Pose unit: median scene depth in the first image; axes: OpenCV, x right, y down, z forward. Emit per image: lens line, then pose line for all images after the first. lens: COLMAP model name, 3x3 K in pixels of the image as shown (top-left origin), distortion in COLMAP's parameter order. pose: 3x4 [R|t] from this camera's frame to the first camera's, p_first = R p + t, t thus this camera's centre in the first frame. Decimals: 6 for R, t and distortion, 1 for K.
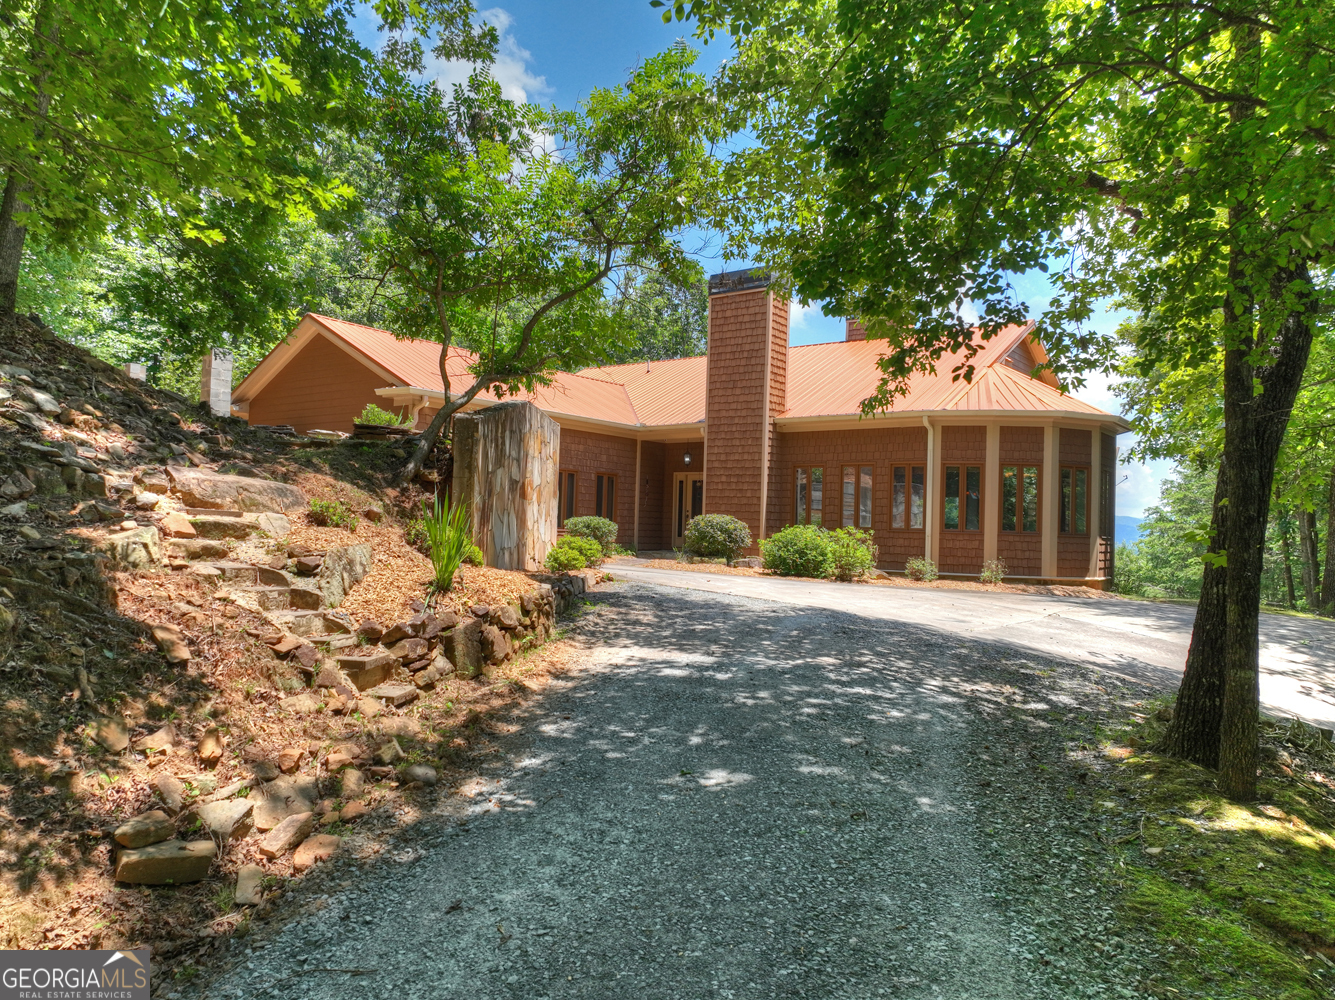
lens RADIAL K [[921.7, 0, 671.7], [0, 921.7, 500.3], [0, 0, 1]] dist [0.003791, 0.002836]
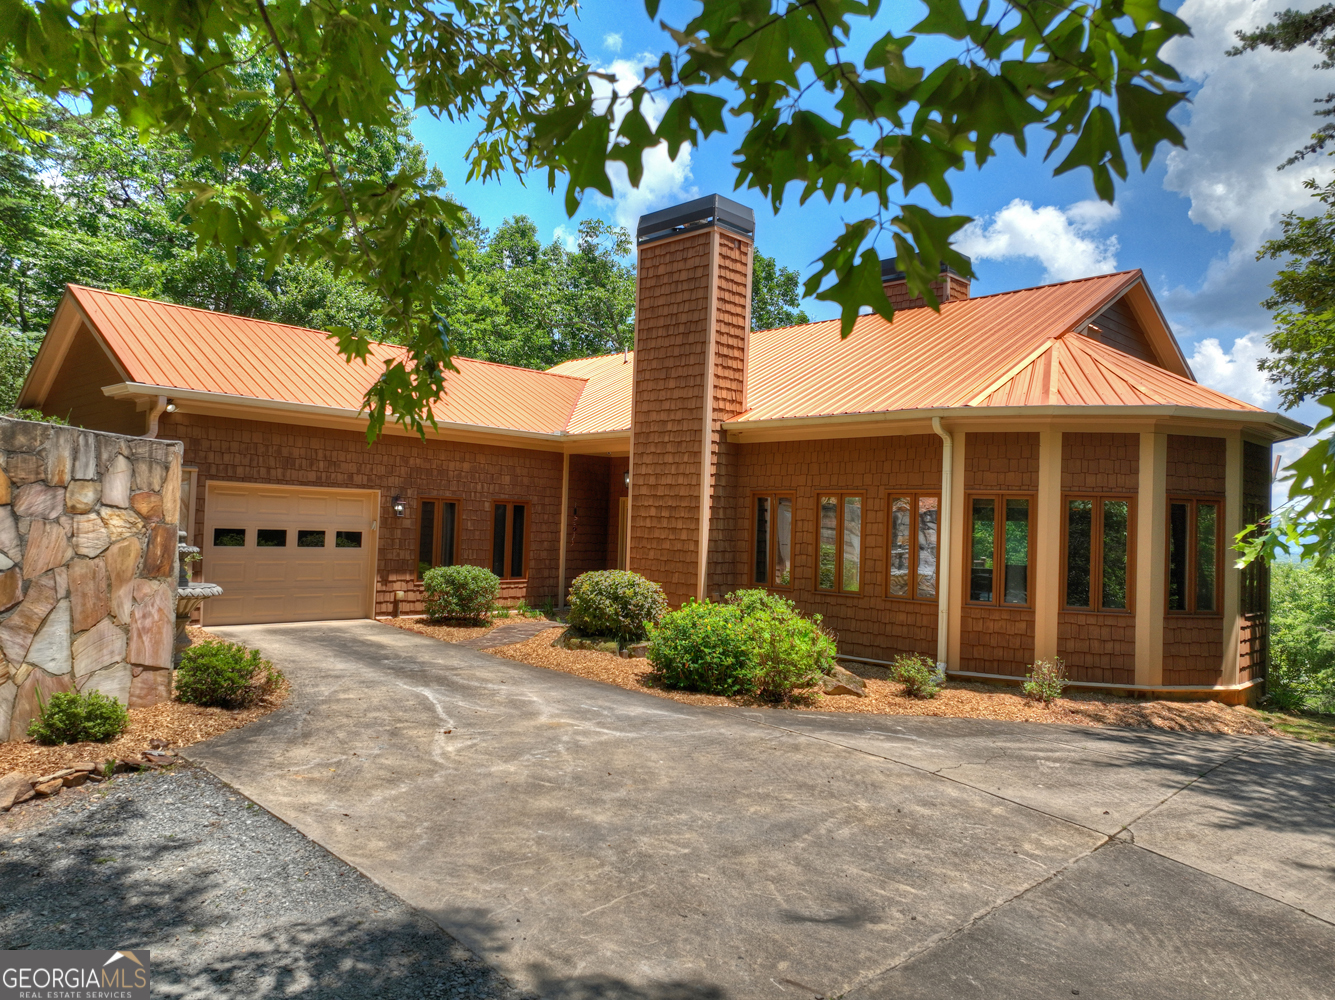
lens RADIAL K [[921.7, 0, 671.7], [0, 921.7, 500.3], [0, 0, 1]] dist [0.003791, 0.002836]
pose [[0.990825, -0.001125, -0.135143, 0.178944], [0.001252, 0.999999, 0.000855, -0.035738], [0.135142, -0.001016, 0.990826, 0.357165]]
